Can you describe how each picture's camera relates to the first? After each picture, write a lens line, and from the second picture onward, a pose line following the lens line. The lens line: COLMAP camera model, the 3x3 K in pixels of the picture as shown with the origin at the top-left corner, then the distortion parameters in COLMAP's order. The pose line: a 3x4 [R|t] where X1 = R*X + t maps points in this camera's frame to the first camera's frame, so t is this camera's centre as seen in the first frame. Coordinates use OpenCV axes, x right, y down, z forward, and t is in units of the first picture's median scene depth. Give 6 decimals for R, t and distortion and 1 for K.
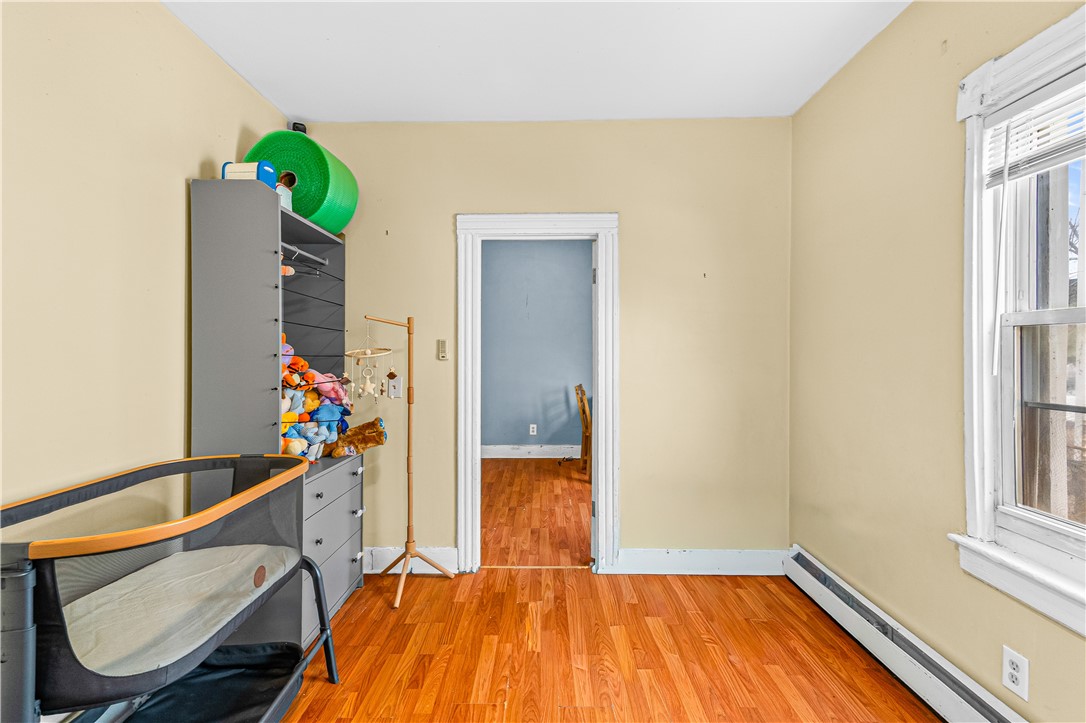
lens RADIAL K [[485.8, 0, 538.2], [0, 485.8, 355.4], [0, 0, 1]] dist [0.019475, 0.001064]
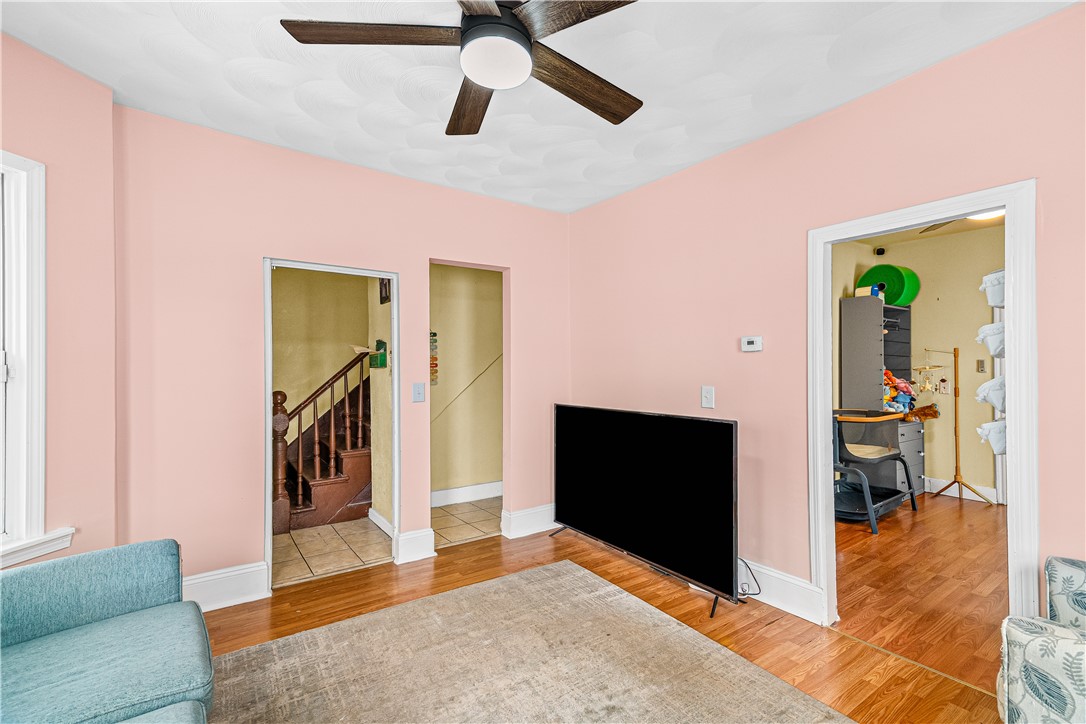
lens RADIAL K [[485.8, 0, 535.8], [0, 485.8, 365.4], [0, 0, 1]] dist [0.019475, 0.001064]
pose [[0.577908, -0.005513, -0.816083, 0.330109], [0.003470, 0.999985, -0.004298, -0.012967], [0.816095, -0.000348, 0.577918, -1.341176]]
